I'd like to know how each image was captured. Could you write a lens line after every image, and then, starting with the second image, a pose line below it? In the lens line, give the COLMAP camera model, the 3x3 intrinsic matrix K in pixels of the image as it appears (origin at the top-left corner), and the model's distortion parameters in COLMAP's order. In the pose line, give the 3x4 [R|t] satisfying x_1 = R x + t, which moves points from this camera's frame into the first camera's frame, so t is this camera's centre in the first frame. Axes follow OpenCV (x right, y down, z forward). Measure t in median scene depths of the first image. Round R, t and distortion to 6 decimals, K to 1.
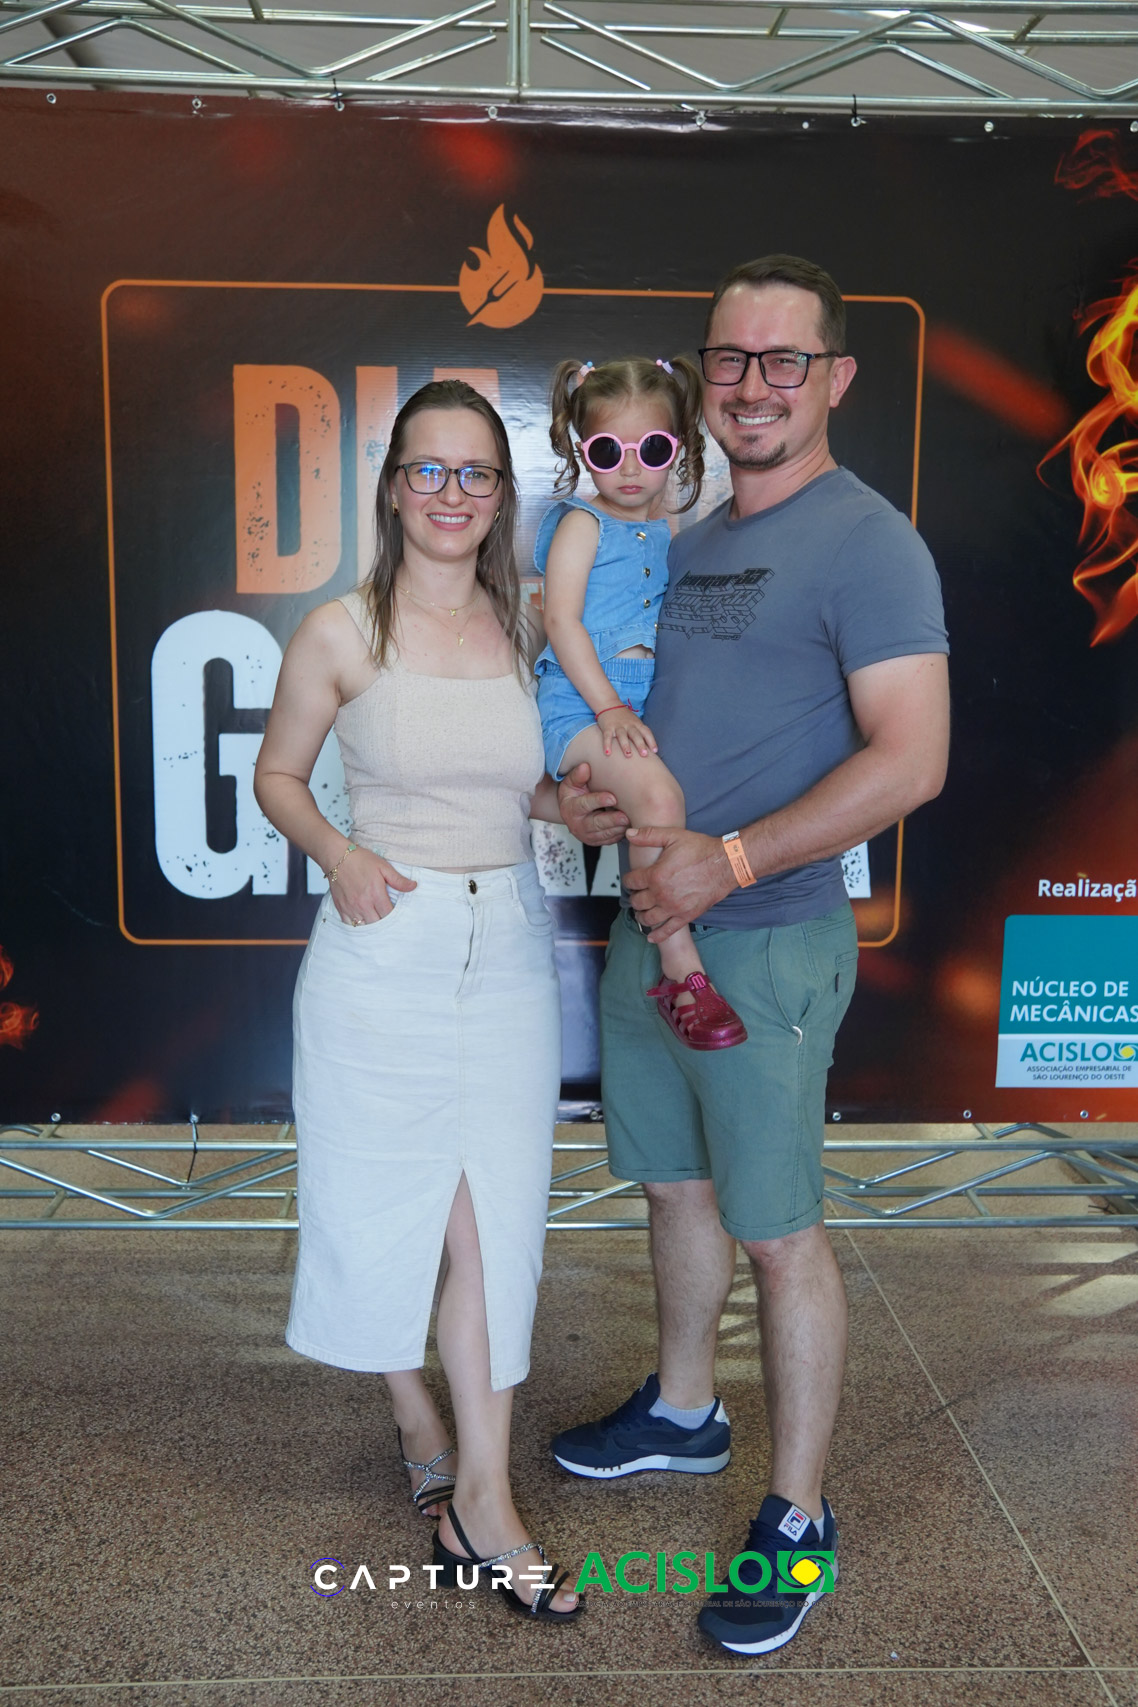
lens RADIAL K [[1534.9, 0, 568.4], [0, 1534.9, 855.8], [0, 0, 1]] dist [-0.075043, 0.166556]
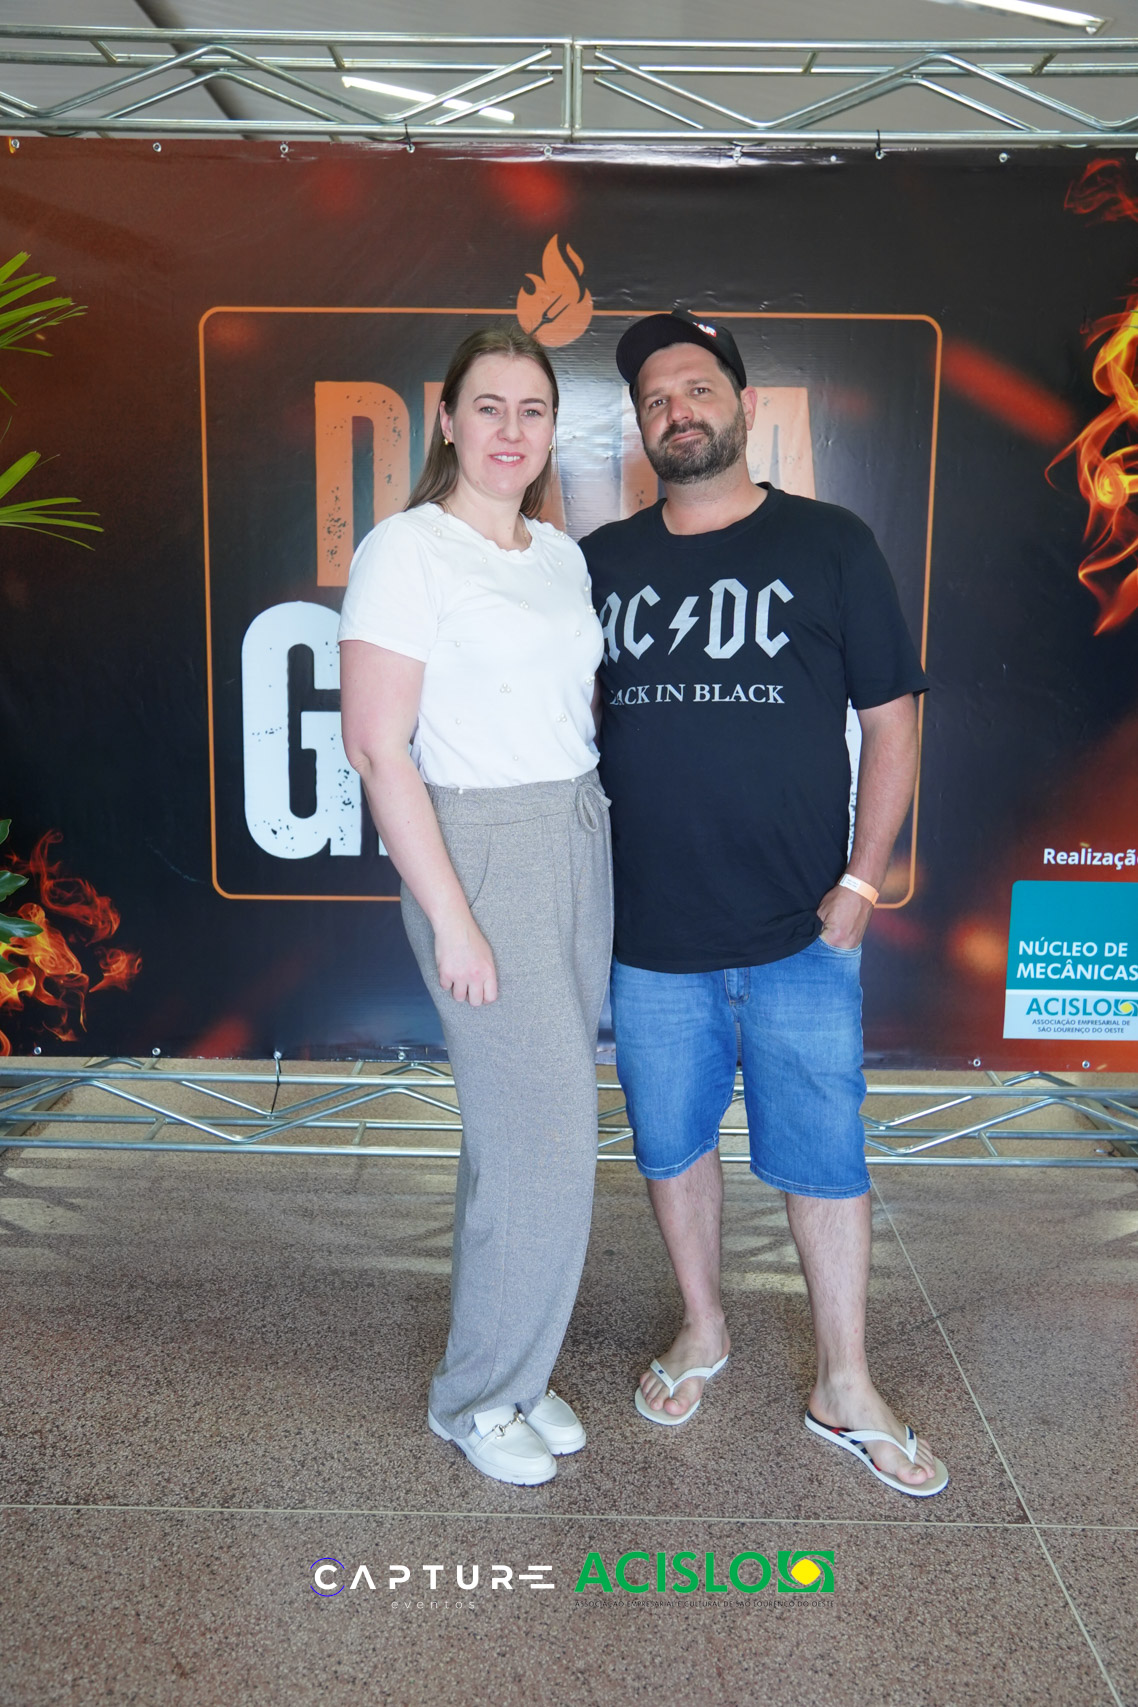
lens RADIAL K [[1523.8, 0, 575.2], [0, 1523.8, 849.2], [0, 0, 1]] dist [-0.063321, 0.141330]
pose [[0.998597, 0.009847, -0.052028, 0.031637], [-0.008656, 0.999696, 0.023086, -0.006581], [0.052239, -0.022603, 0.998379, -0.106374]]
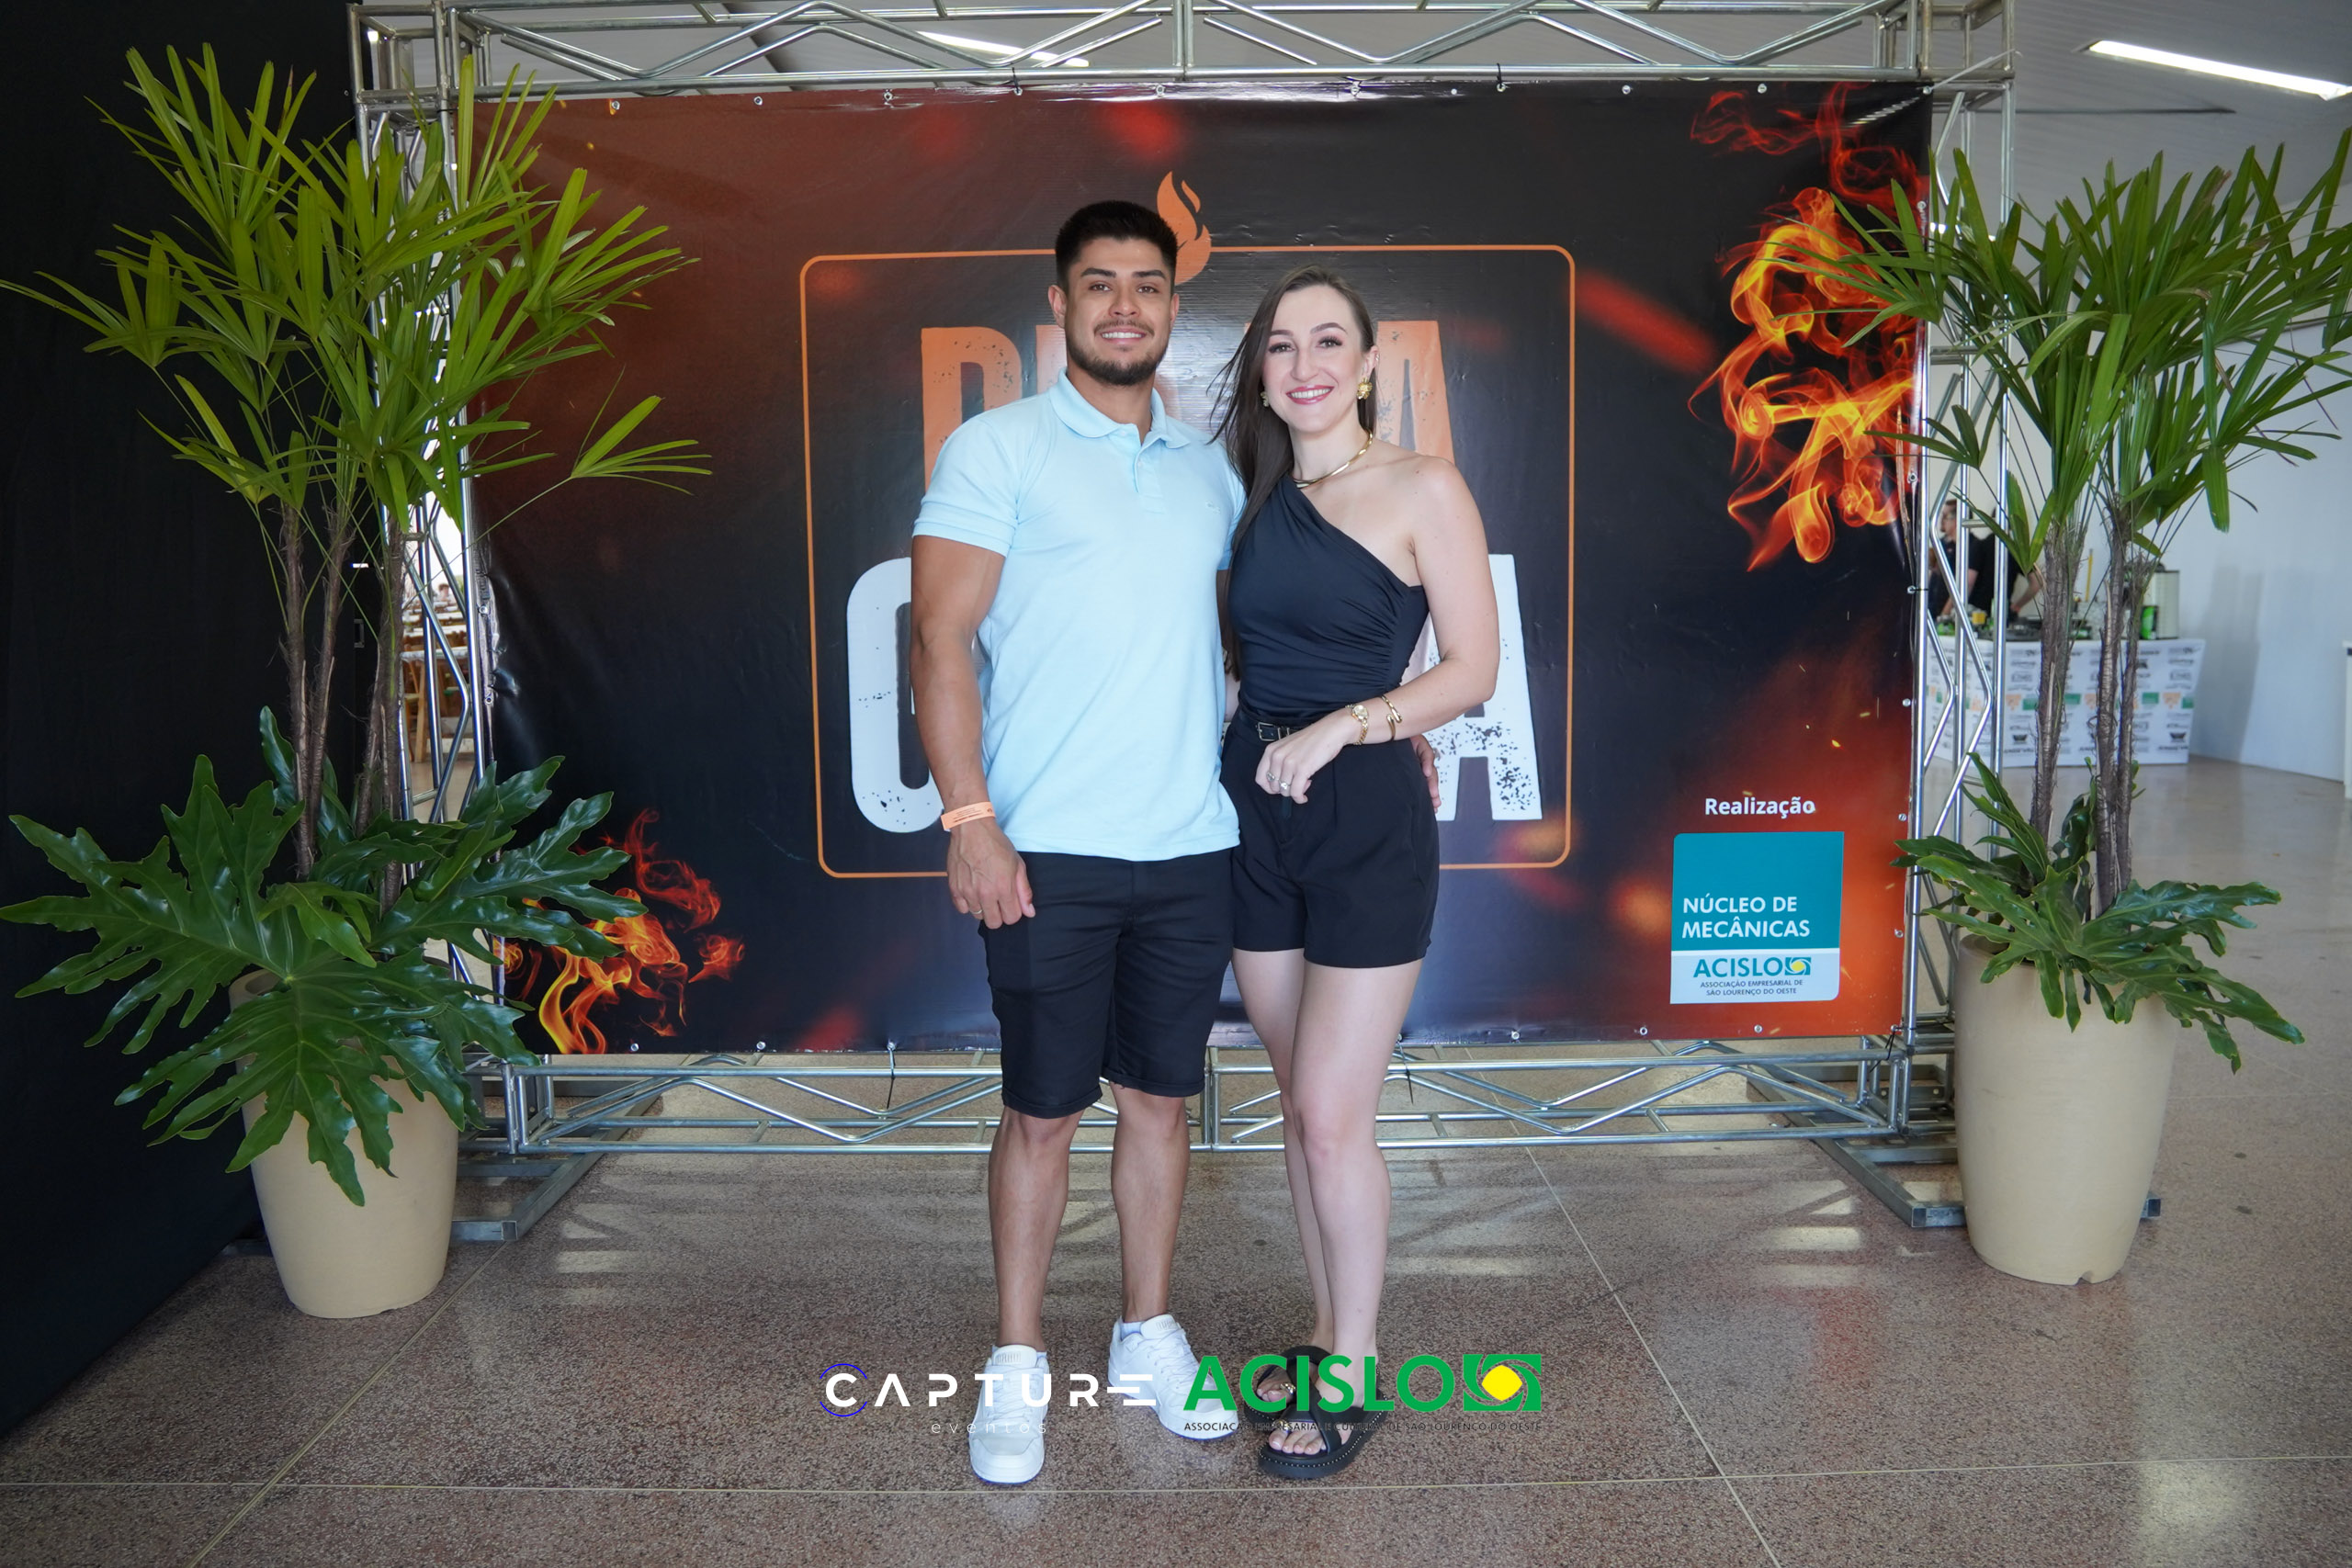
lens RADIAL K [[1724.5, 0, 1174.2], [0, 1724.5, 774.7], [0, 0, 1]] dist [-0.131157, 0.090820]
pose [[0.998723, -0.021196, -0.045852, 0.004620], [0.019883, 0.999384, -0.028912, 0.027145], [0.046437, 0.027964, 0.998530, -0.170661]]
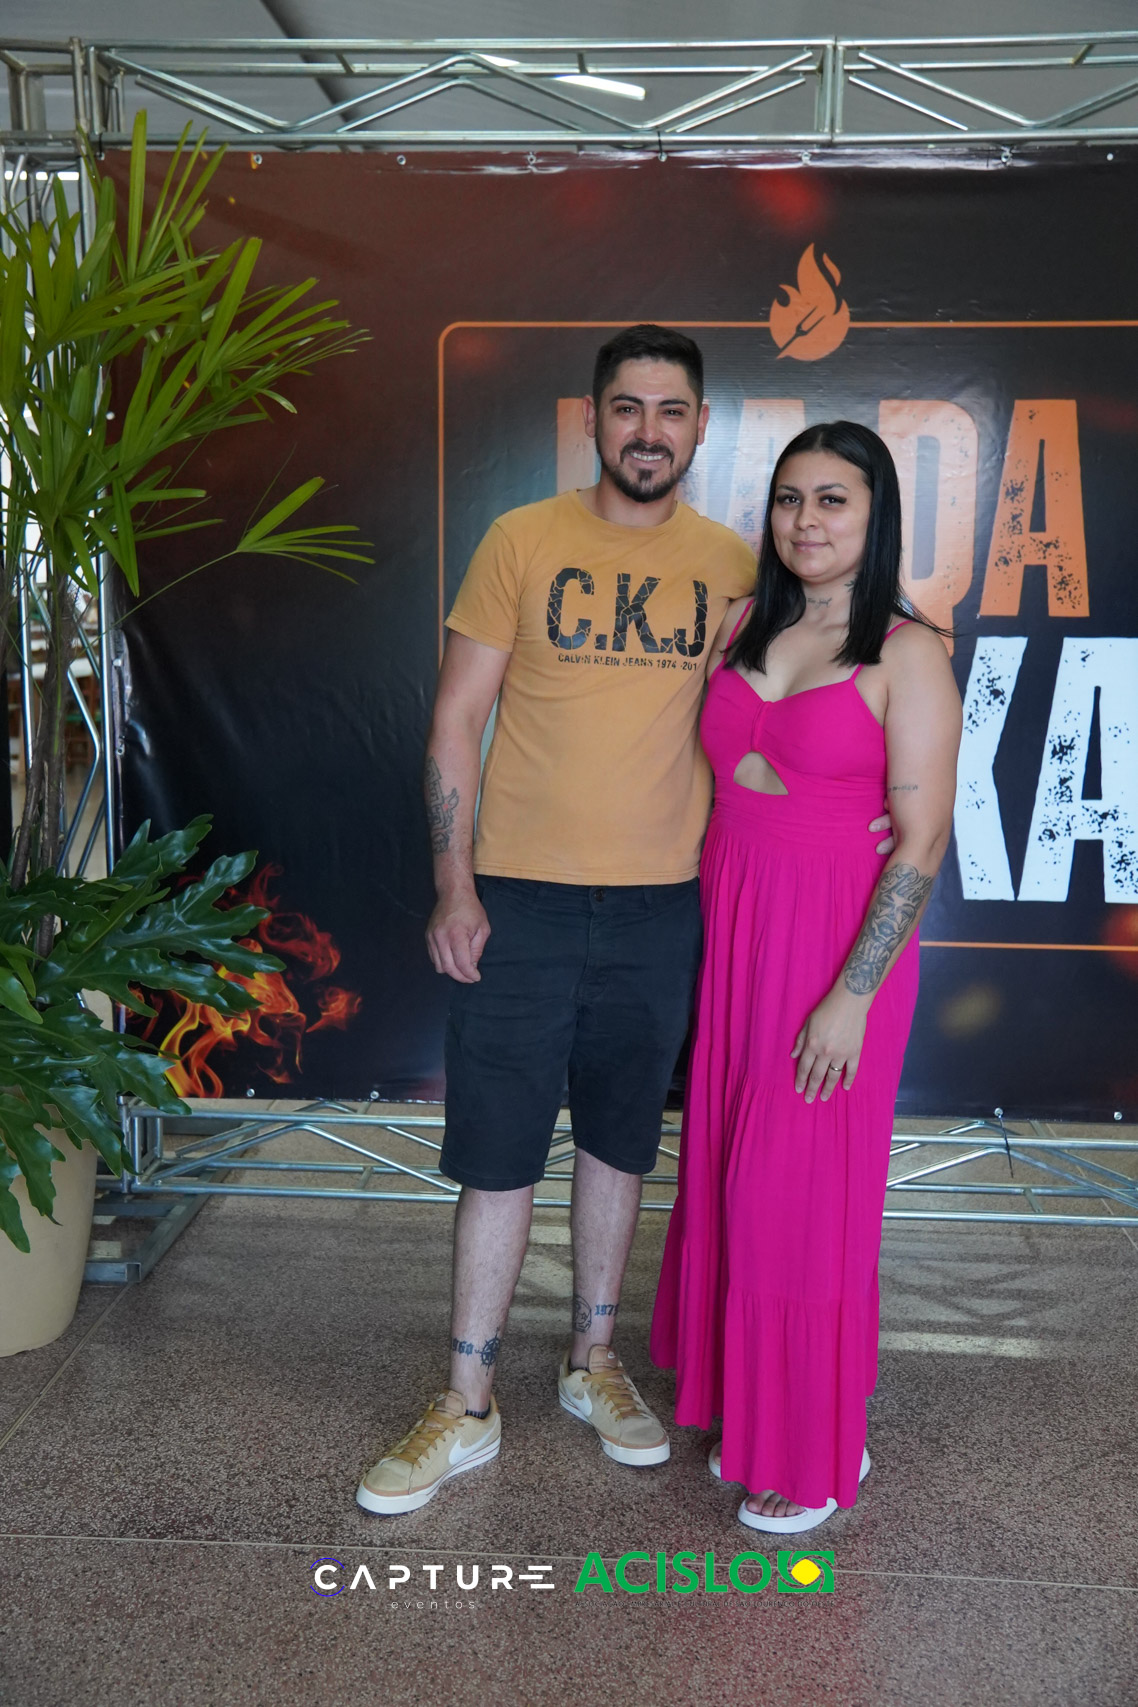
lens RADIAL K [[1706.0, 0, 573.0], [0, 1706.0, 850.0], [0, 0, 1]] dist [-0.035177, 0.215216]
pose [[0.994545, 0.013678, -0.103406, -0.079114], [-0.014219, 0.999889, -0.004503, 0.002424], [0.103333, 0.005949, 0.994629, -0.193332]]
